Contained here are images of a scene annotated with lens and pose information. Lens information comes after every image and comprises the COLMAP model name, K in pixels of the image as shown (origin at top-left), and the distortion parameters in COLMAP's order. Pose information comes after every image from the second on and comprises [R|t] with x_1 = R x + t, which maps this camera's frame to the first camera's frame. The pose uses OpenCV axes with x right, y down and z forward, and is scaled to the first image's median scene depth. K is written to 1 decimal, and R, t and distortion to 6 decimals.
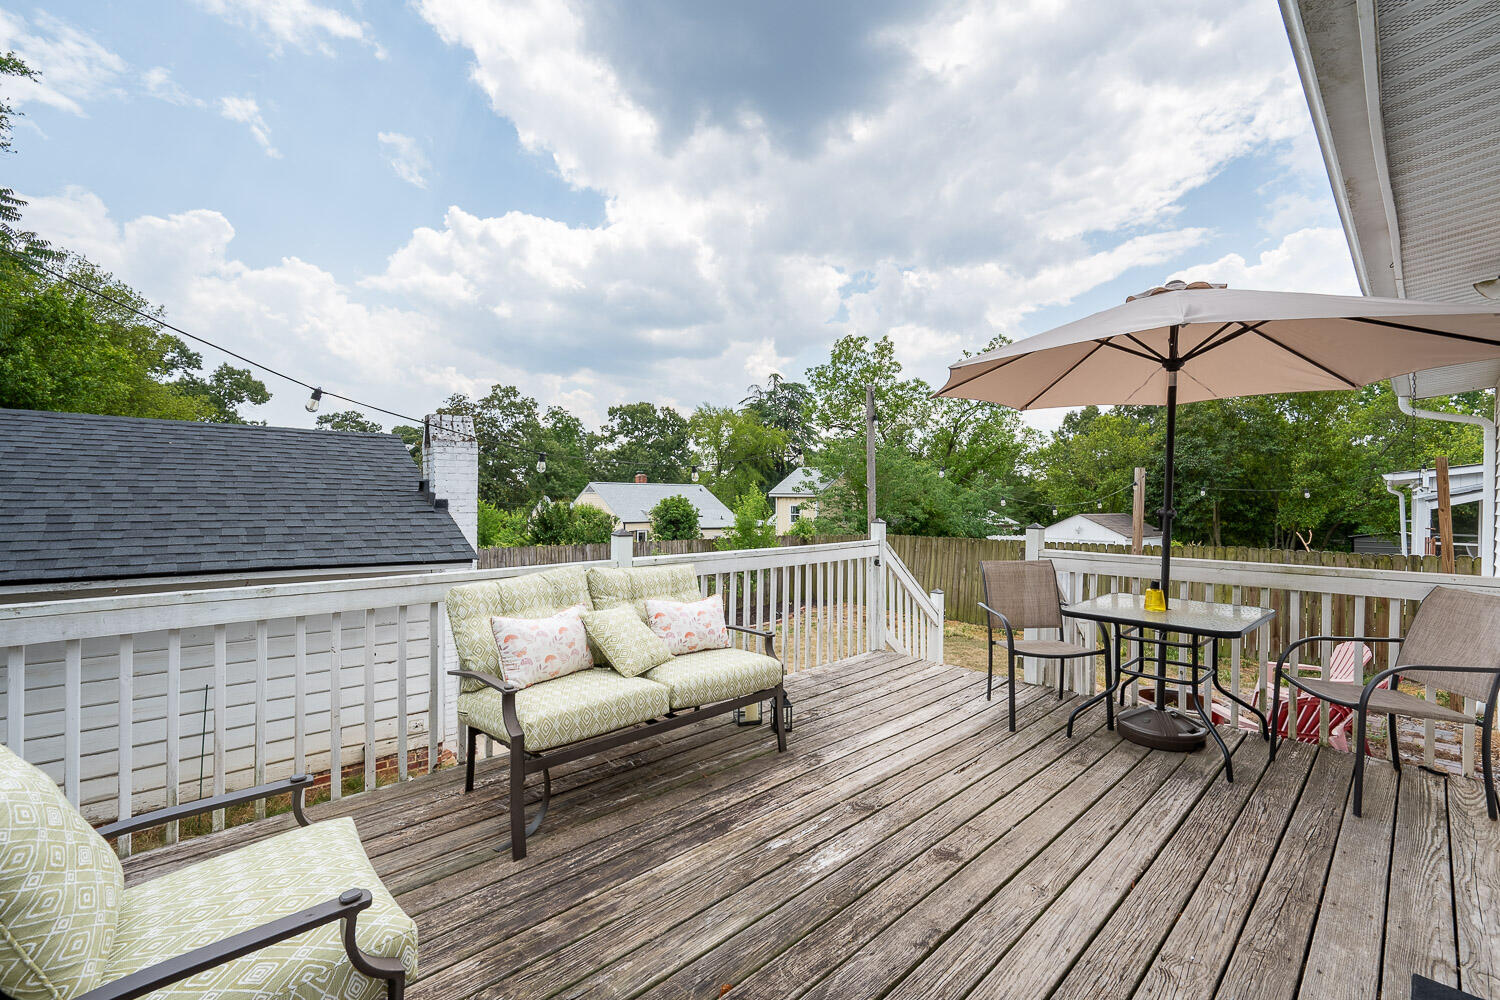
lens RADIAL K [[609.5, 0, 750.0], [0, 609.5, 500.0], [0, 0, 1]] dist [0.000248, -0.000093]
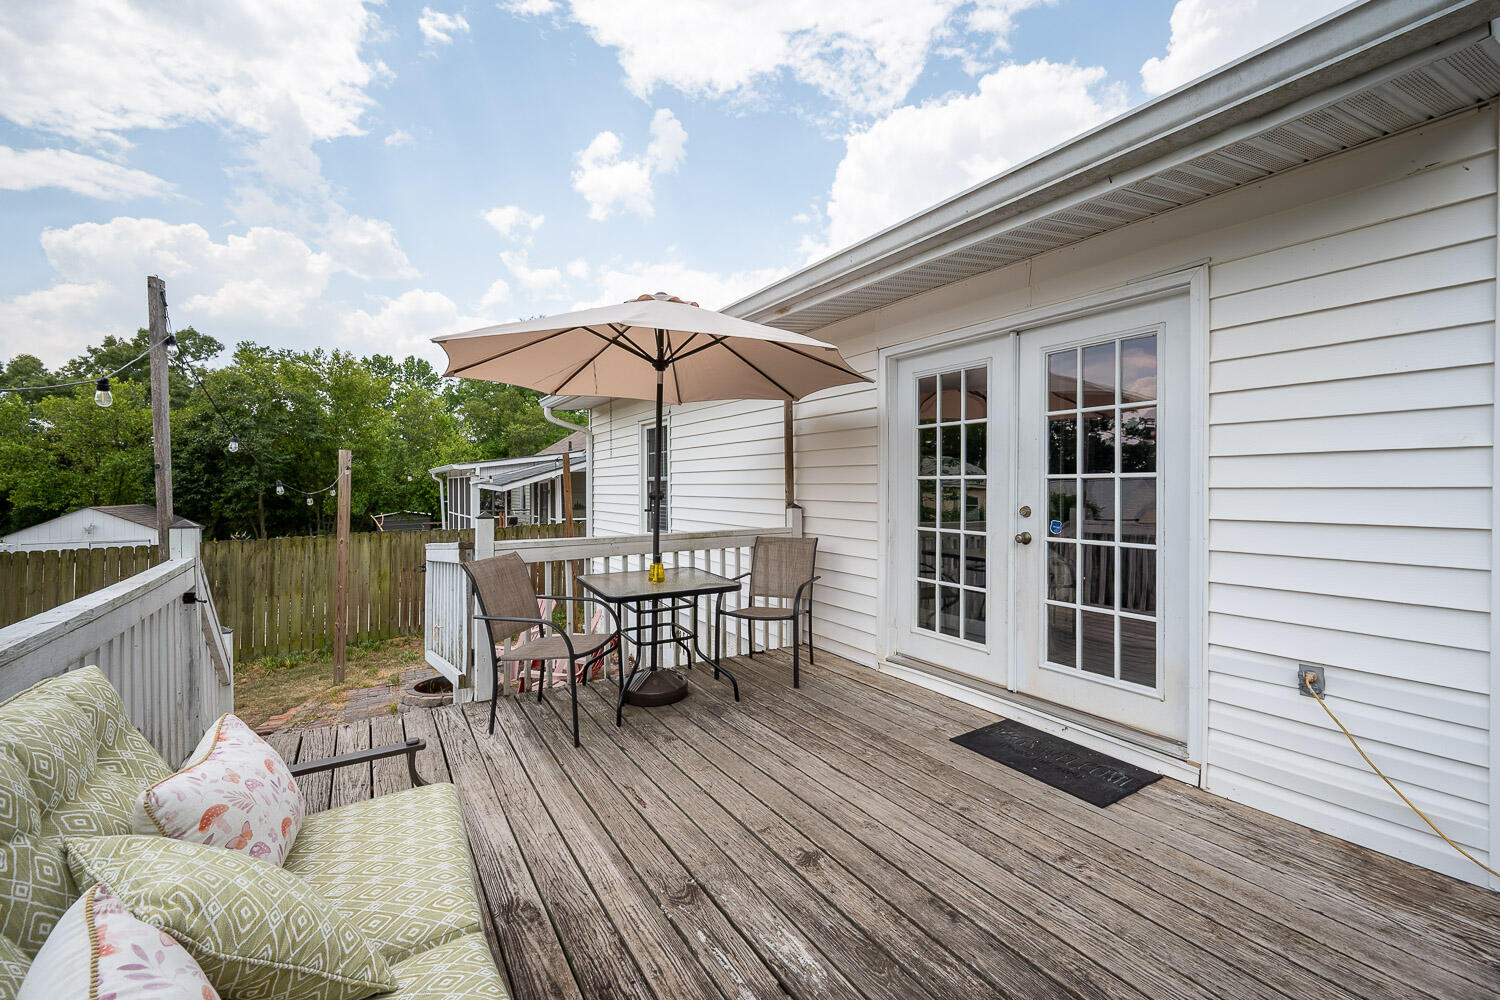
lens RADIAL K [[633.1, 0, 751.3], [0, 633.1, 488.9], [0, 0, 1]] dist [-0.001766, -0.000267]
pose [[0.181427, -0.010740, 0.983346, -0.468161], [0.007415, 0.999927, 0.009553, -0.000075], [-0.983376, 0.005558, 0.181493, 0.654239]]
